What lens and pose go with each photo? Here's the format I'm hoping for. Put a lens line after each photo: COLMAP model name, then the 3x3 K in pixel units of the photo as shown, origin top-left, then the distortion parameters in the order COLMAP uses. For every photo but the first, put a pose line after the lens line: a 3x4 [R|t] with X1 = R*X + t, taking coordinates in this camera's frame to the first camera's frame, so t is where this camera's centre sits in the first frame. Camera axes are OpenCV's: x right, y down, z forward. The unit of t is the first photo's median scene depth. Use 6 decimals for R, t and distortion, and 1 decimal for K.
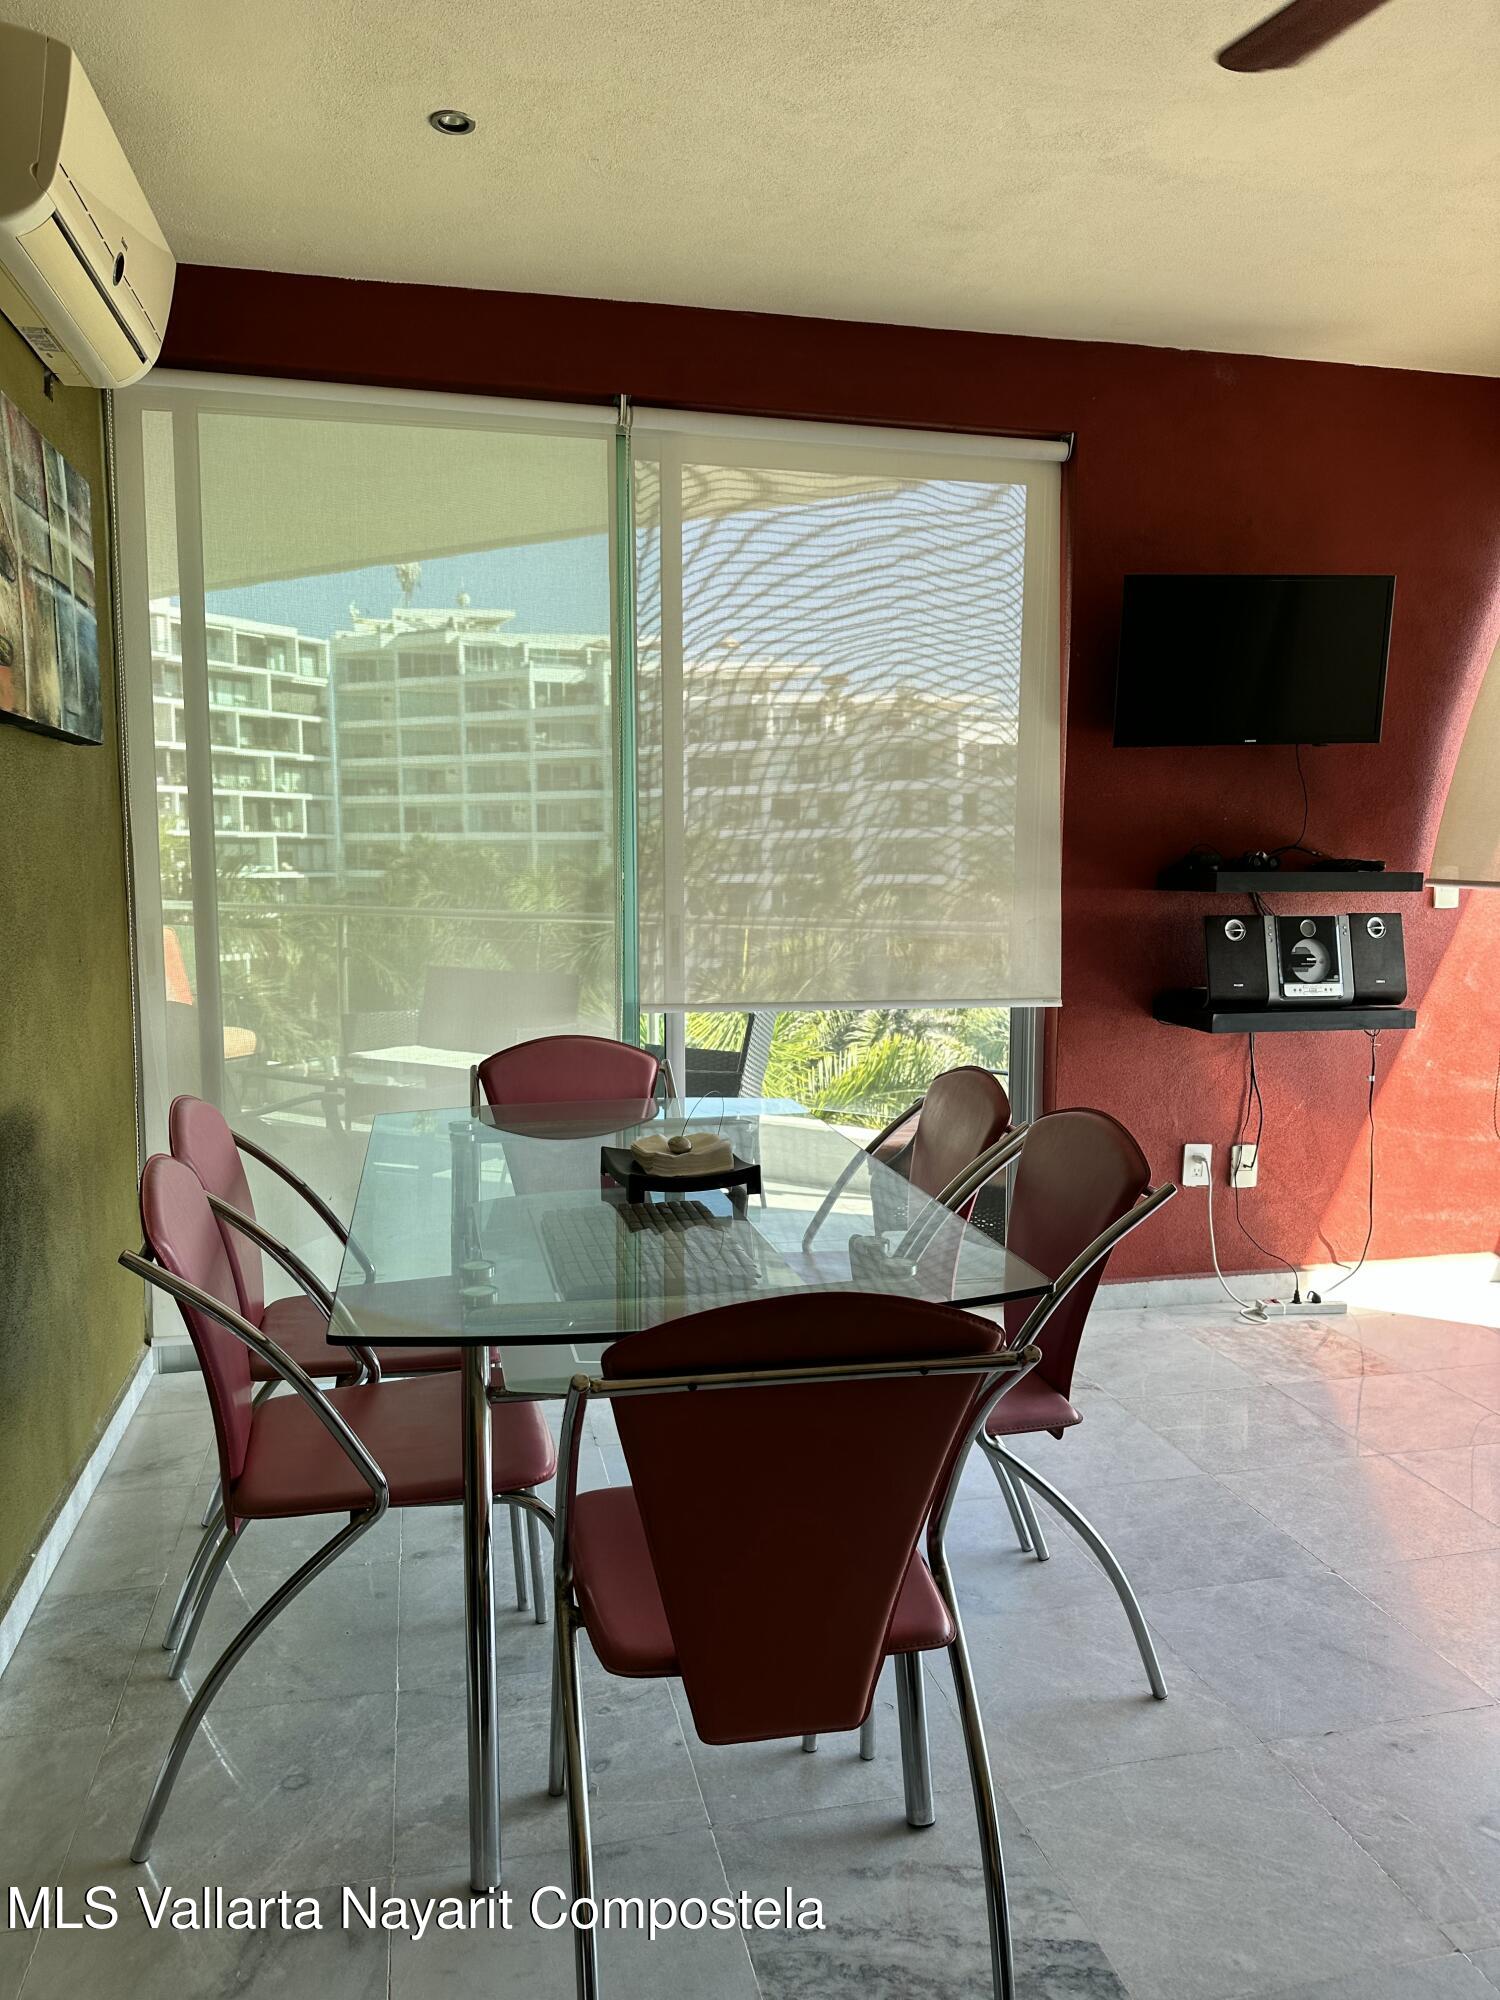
lens RADIAL K [[1388.2, 0, 708.9], [0, 1388.2, 1011.7], [0, 0, 1]] dist [0.024287, -0.043603]
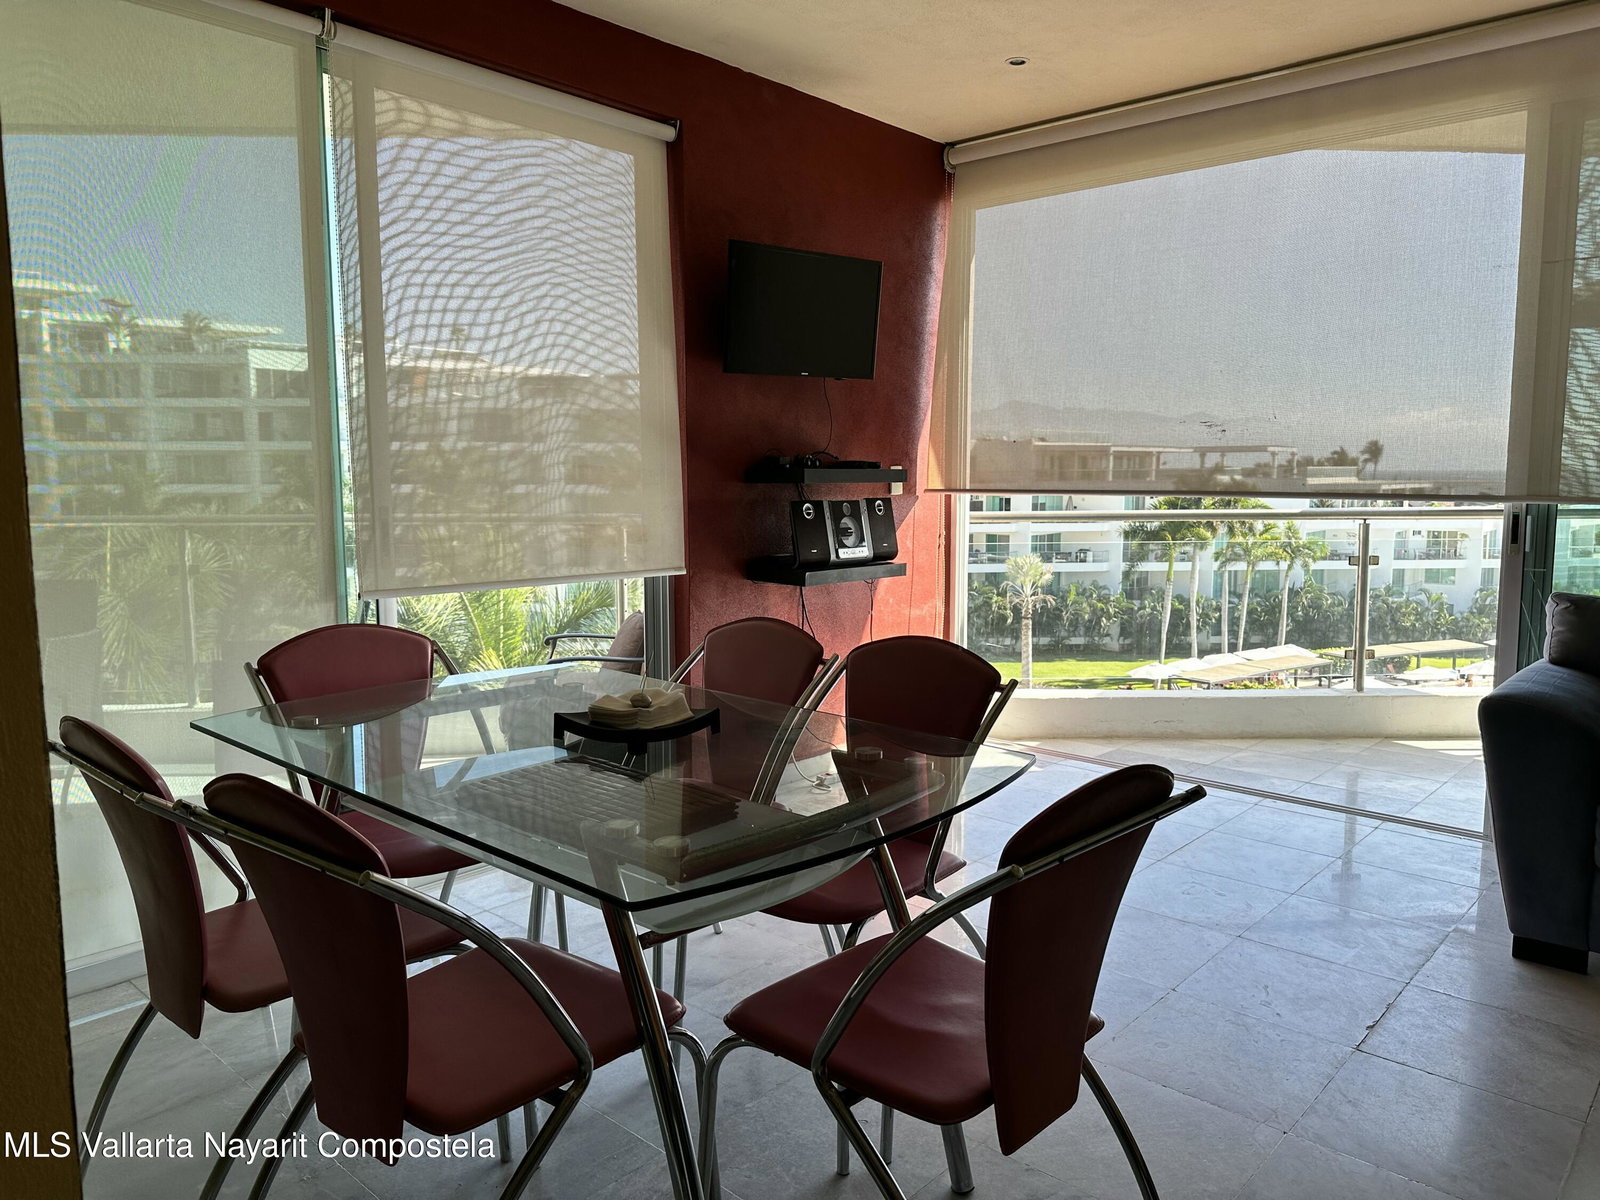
lens RADIAL K [[1110.5, 0, 810.9], [0, 1110.5, 601.3], [0, 0, 1]] dist [0.024287, -0.043603]
pose [[0.820321, -0.066509, 0.568023, -0.241652], [0.061739, 0.997709, 0.027660, -0.000110], [-0.568561, 0.012379, 0.822548, 0.101938]]
